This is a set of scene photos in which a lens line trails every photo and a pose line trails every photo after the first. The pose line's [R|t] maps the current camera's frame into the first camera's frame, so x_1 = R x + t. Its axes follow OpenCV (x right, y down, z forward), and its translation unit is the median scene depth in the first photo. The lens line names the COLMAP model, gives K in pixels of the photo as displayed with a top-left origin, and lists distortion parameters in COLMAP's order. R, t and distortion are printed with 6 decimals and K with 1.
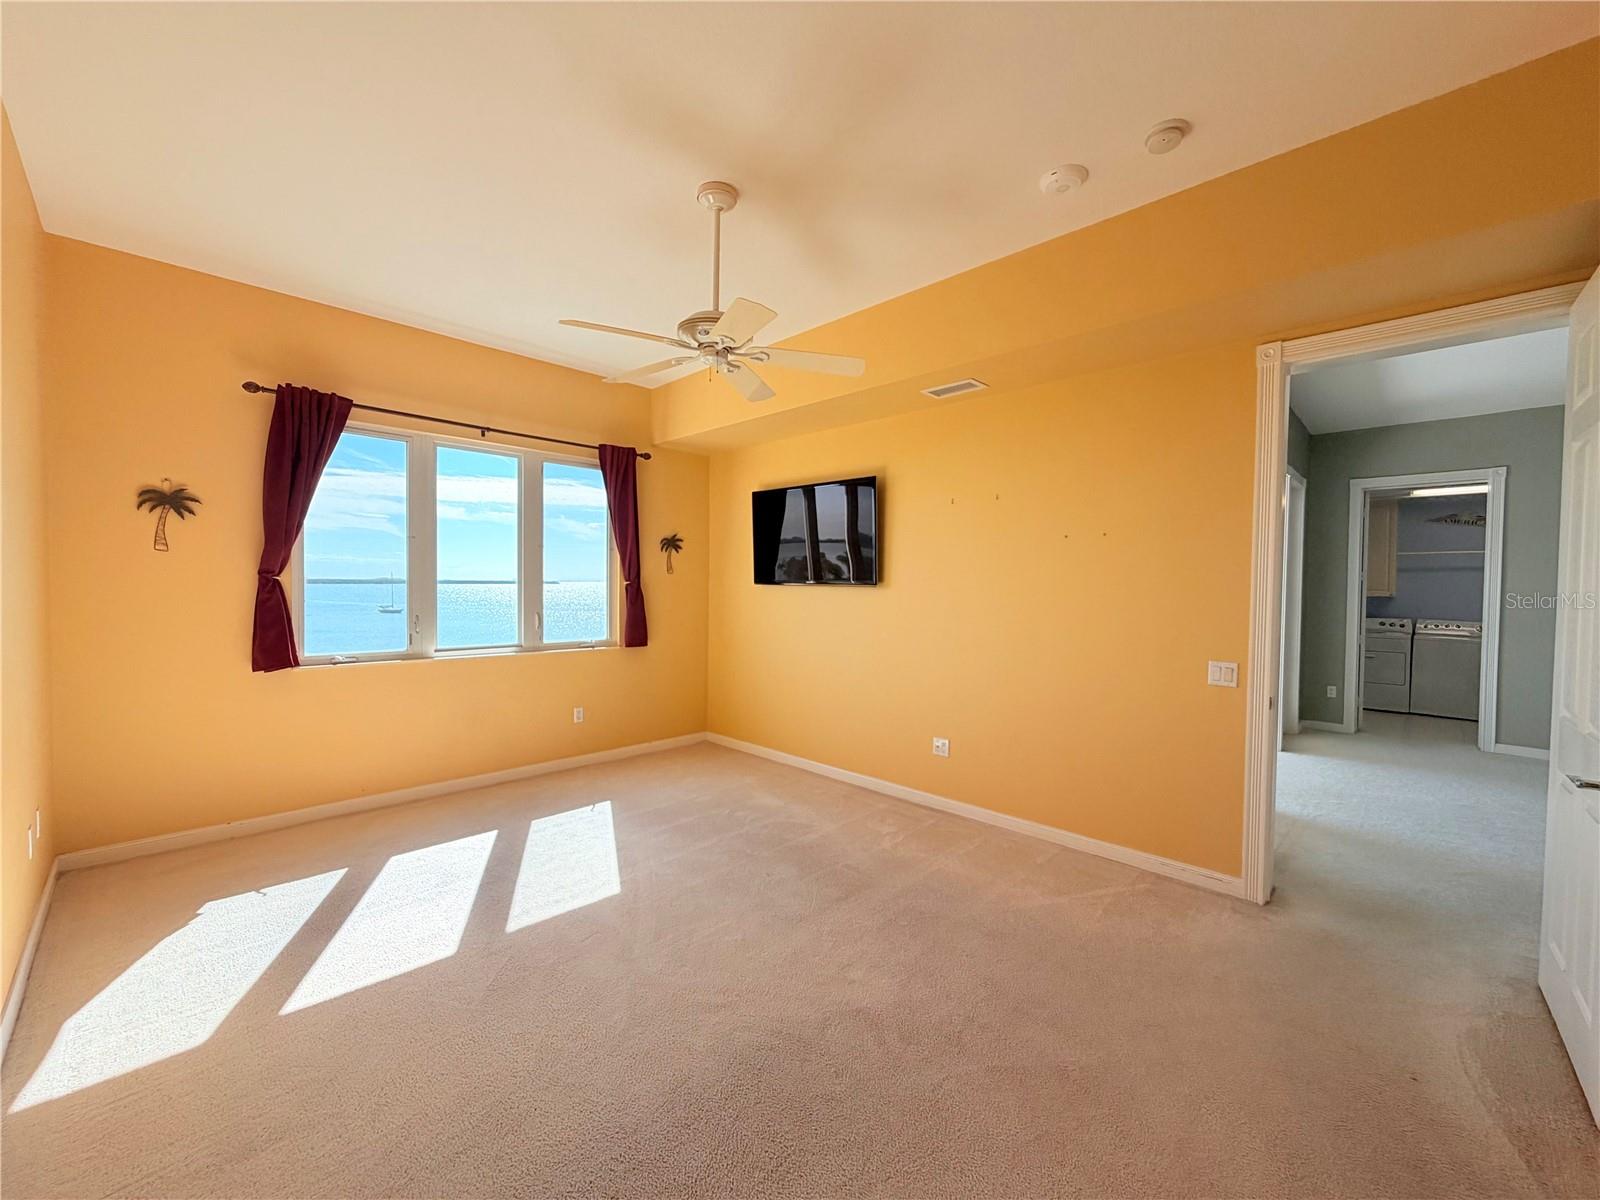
lens RADIAL K [[648.4, 0, 795.5], [0, 648.4, 598.3], [0, 0, 1]] dist [-0.000308, -0.000295]
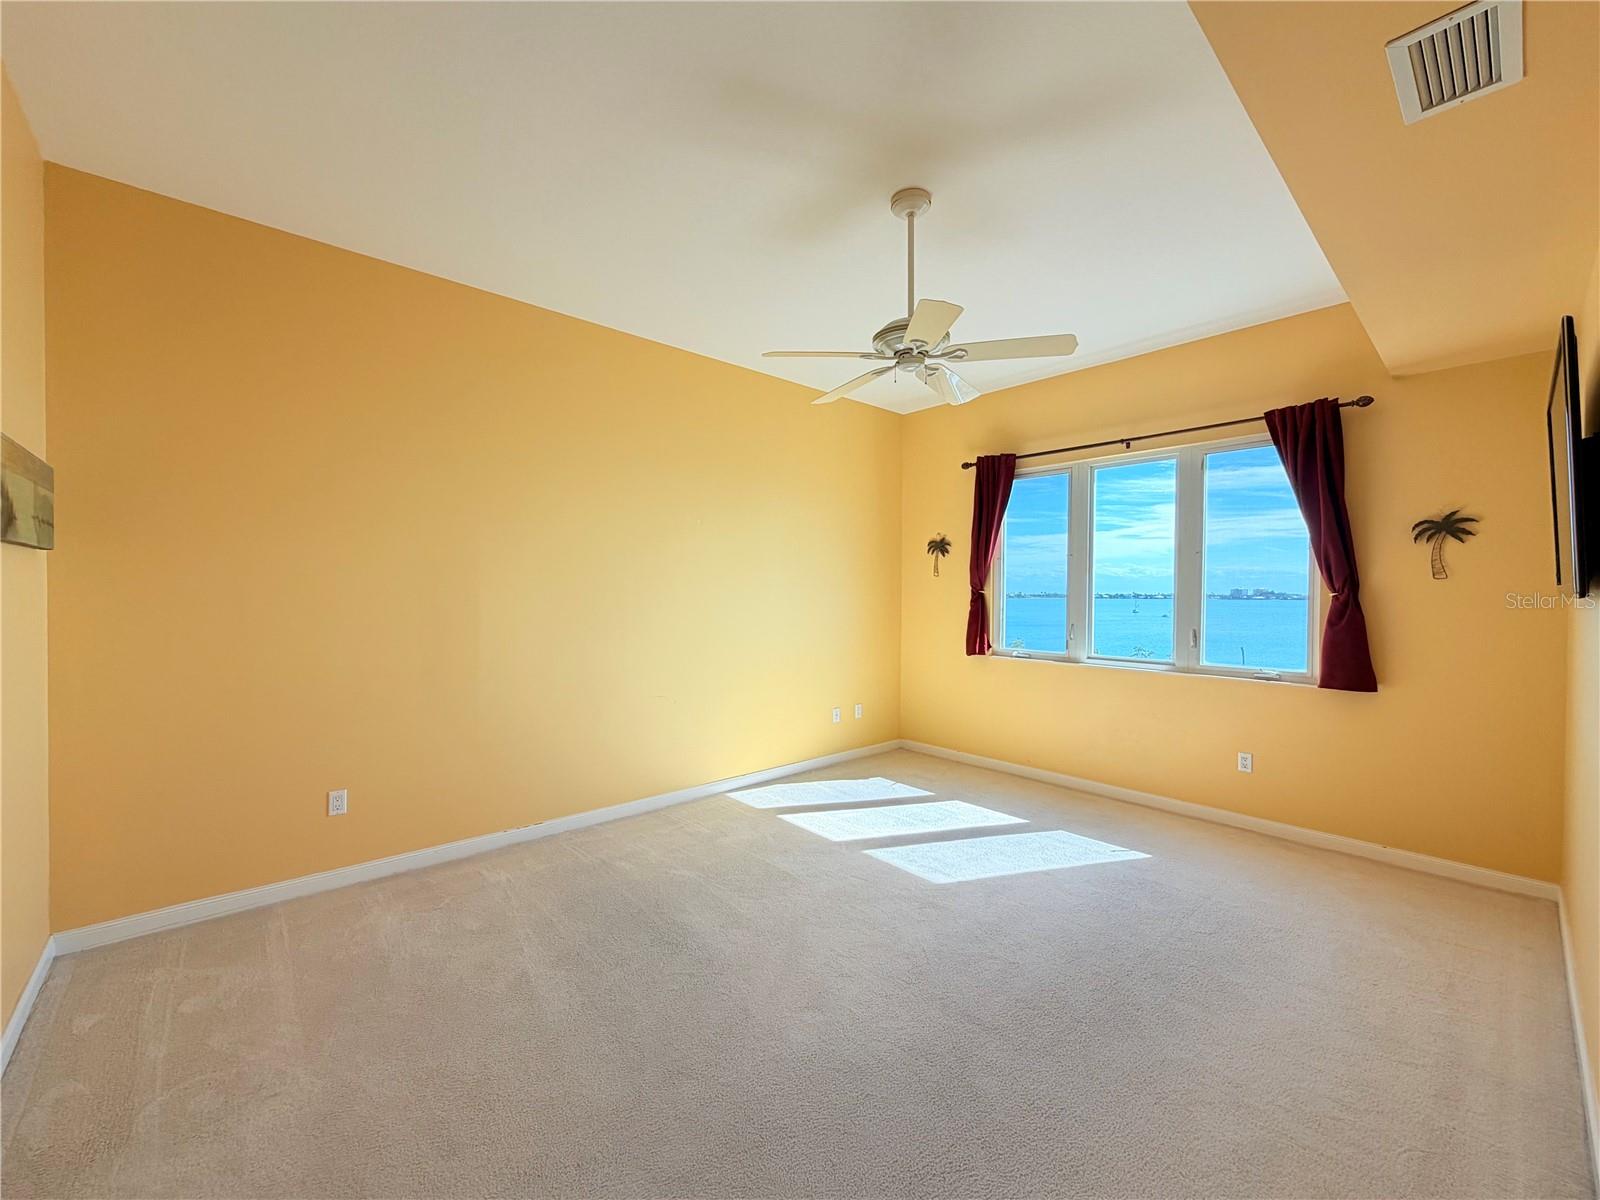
lens RADIAL K [[638.3, 0, 796.7], [0, 638.3, 598.5], [0, 0, 1]] dist [-0.000261, -0.000043]
pose [[-0.060875, -0.007521, -0.998117, 0.580743], [-0.034637, 0.999385, -0.005418, 0.004864], [0.997544, 0.034242, -0.061098, 0.612020]]
